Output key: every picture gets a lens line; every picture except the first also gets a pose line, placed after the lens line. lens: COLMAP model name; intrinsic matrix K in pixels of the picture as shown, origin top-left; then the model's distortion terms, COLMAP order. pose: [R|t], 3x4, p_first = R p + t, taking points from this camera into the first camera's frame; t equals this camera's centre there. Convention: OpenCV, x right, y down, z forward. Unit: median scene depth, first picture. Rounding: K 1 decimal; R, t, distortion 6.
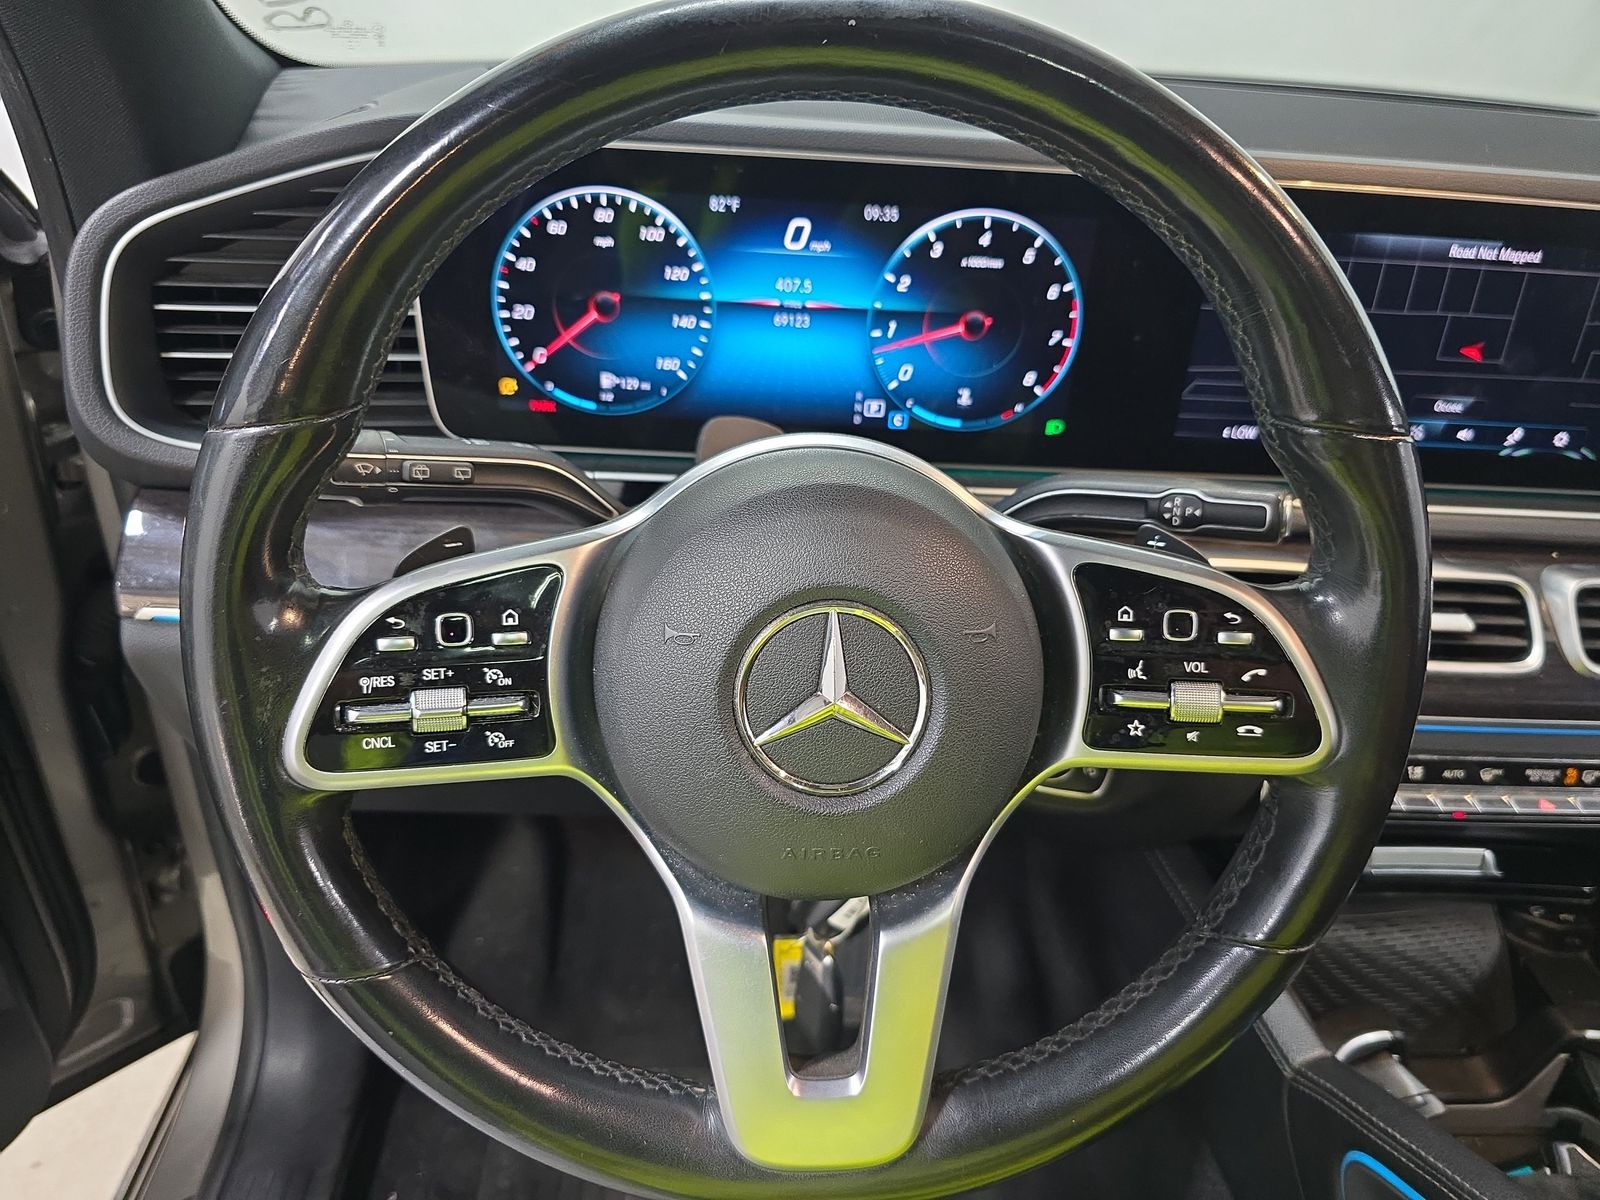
lens RADIAL K [[1032.3, 0, 803.2], [0, 1032.3, 553.1], [0, 0, 1]] dist [0.010877, -0.001472]
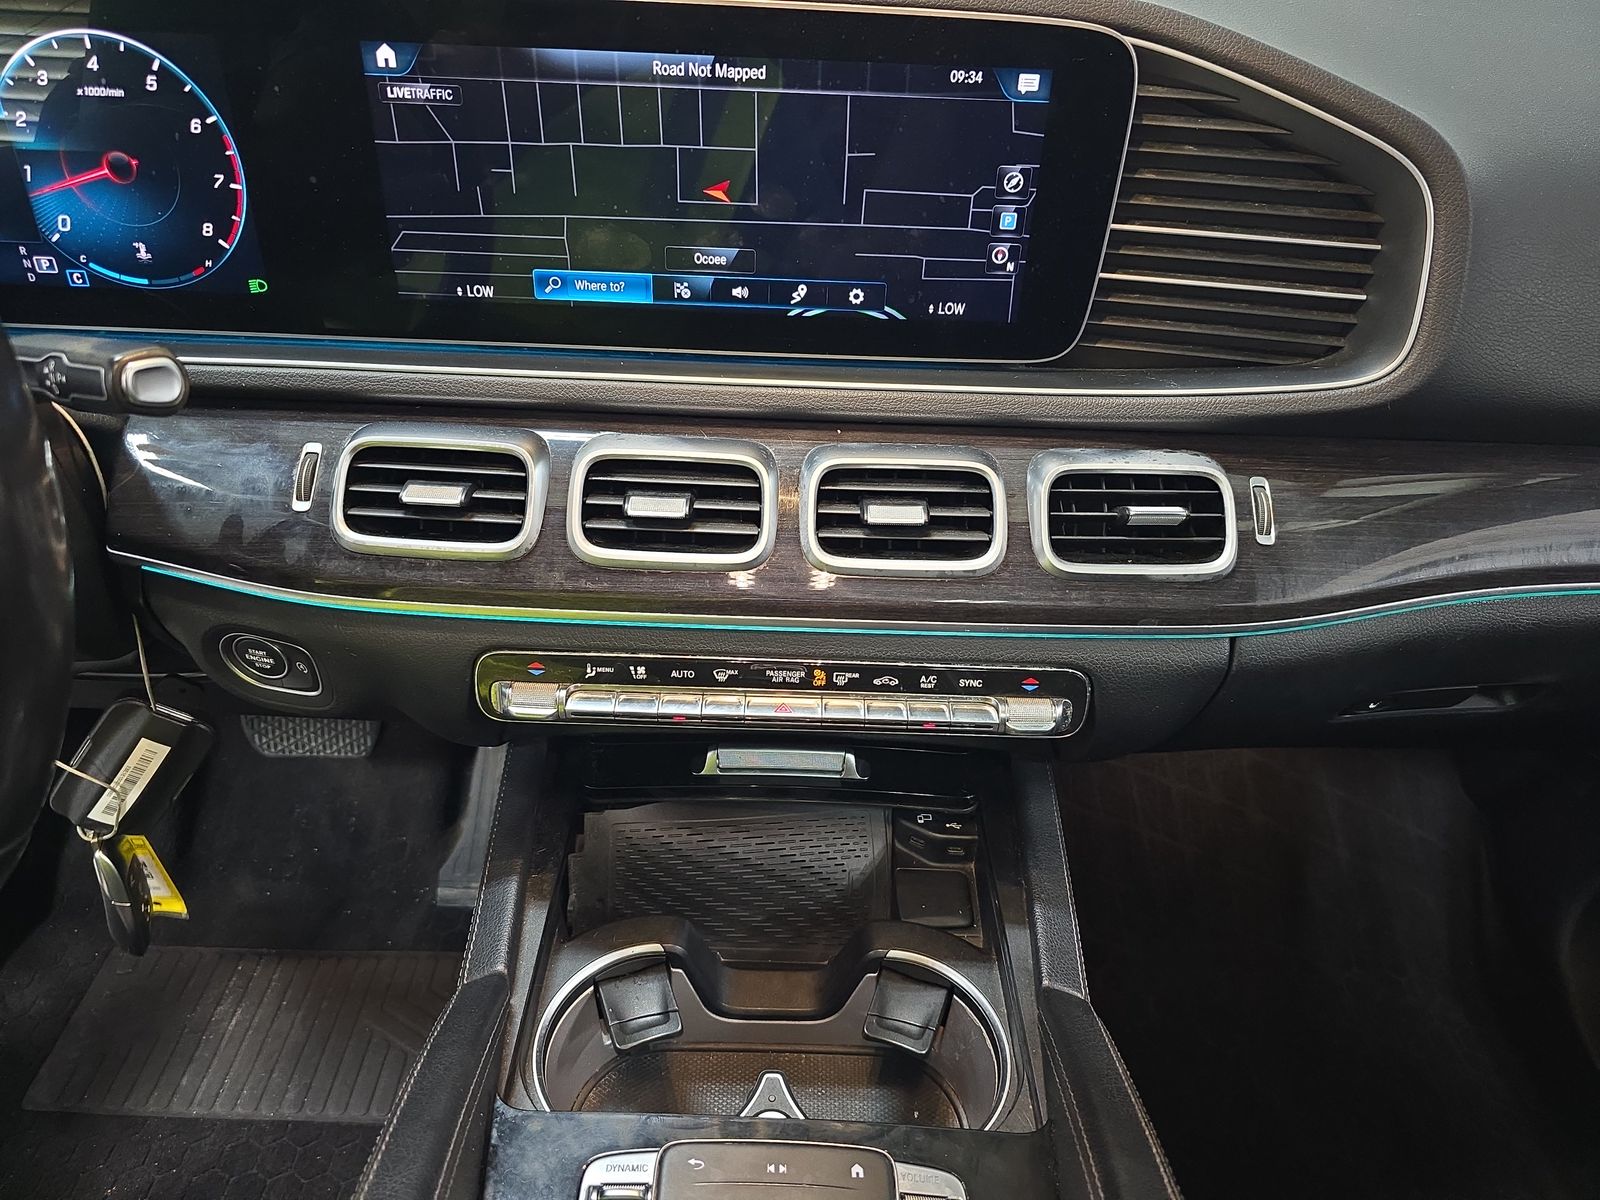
lens RADIAL K [[1072.8, 0, 800.0], [0, 1072.8, 600.0], [0, 0, 1]] dist [0.004848, -0.005266]
pose [[0.996233, 0.016711, -0.085088, 0.850854], [-0.005089, 0.990831, 0.135014, 0.022312], [0.086564, -0.134073, 0.987183, 0.087461]]
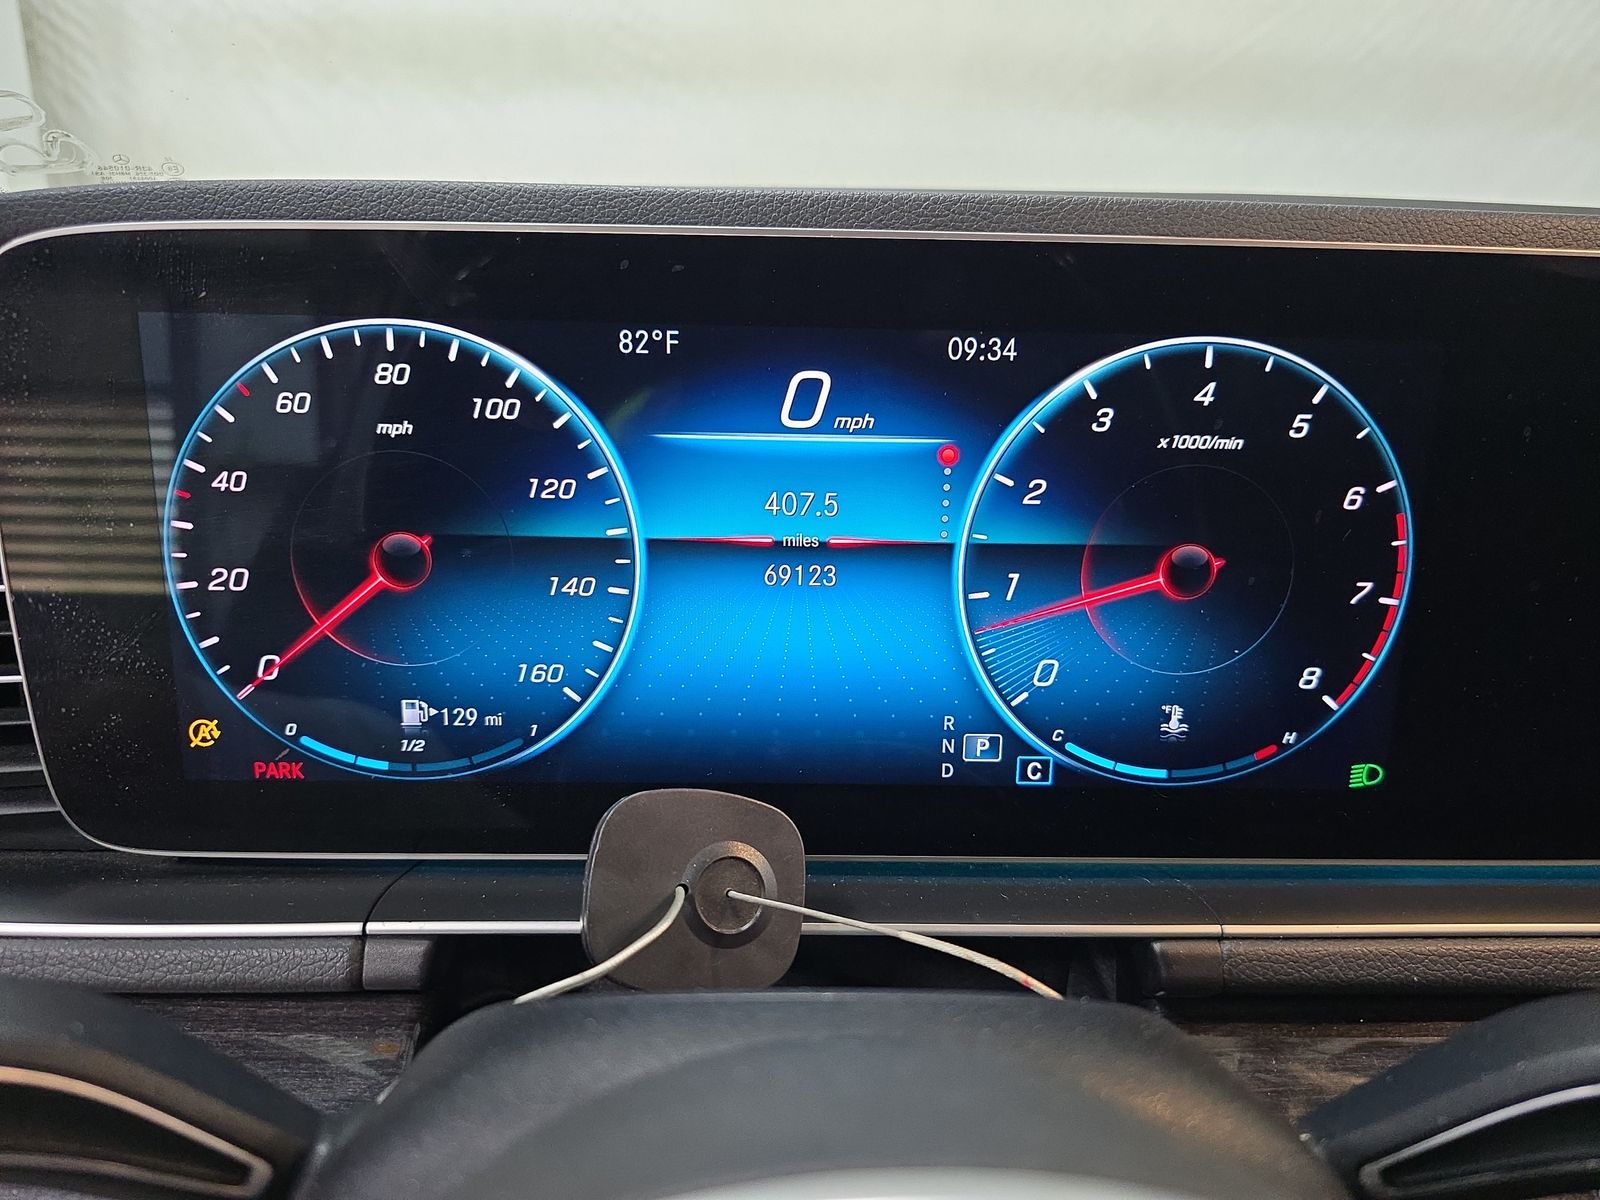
lens RADIAL K [[1072.8, 0, 800.0], [0, 1072.8, 600.0], [0, 0, 1]] dist [0.004848, -0.005266]
pose [[0.997223, -0.031973, -0.067259, 0.020983], [0.019385, 0.983460, -0.180085, -0.124574], [0.071905, 0.178281, 0.981349, 0.515226]]
